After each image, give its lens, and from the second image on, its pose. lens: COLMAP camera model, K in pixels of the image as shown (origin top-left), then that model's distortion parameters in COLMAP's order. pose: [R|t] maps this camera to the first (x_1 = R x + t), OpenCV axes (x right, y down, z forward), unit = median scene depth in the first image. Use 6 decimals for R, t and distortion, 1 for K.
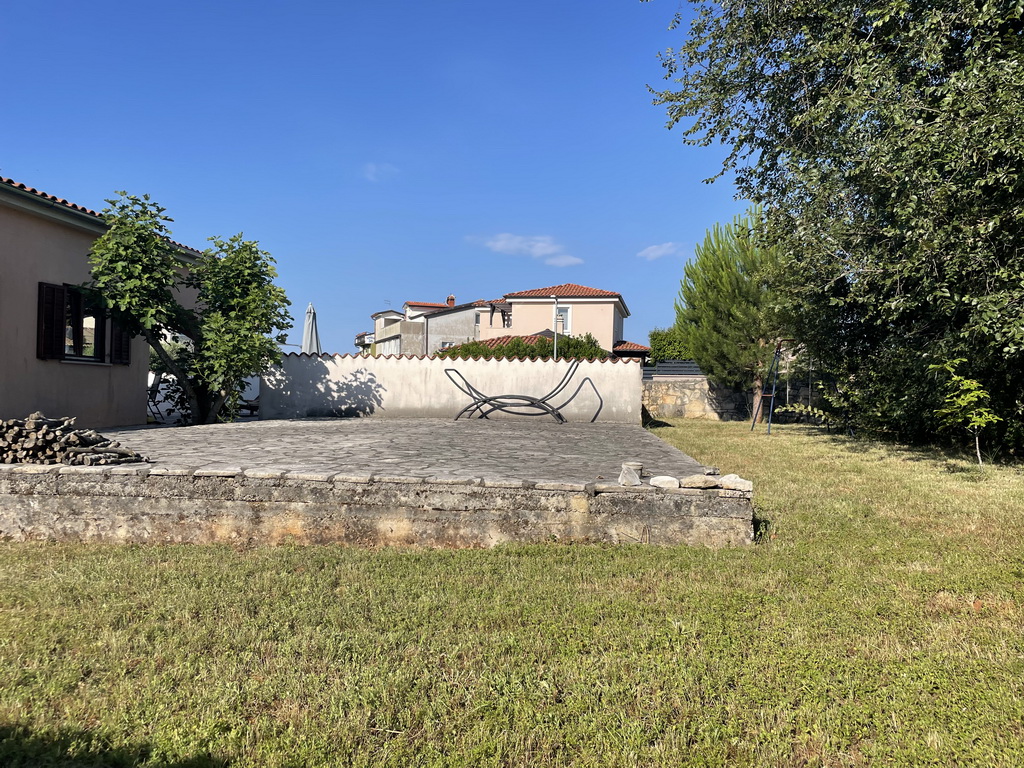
lens RADIAL K [[774.0, 0, 512.1], [0, 774.0, 387.9], [0, 0, 1]] dist [0.087712, -0.110866]
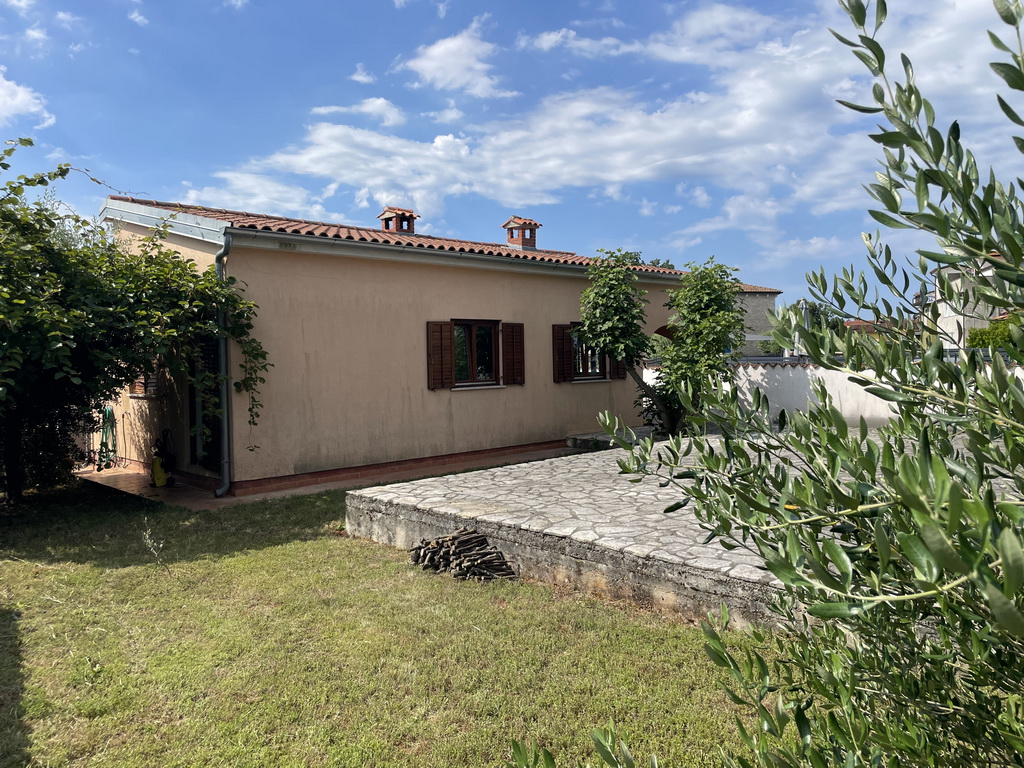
lens RADIAL K [[774.0, 0, 515.2], [0, 774.0, 381.8], [0, 0, 1]] dist [0.087712, -0.110866]
pose [[0.769094, -0.011503, -0.639032, 0.464034], [0.039032, 0.998817, 0.028996, -0.208779], [0.637943, -0.047243, 0.768633, -0.098140]]
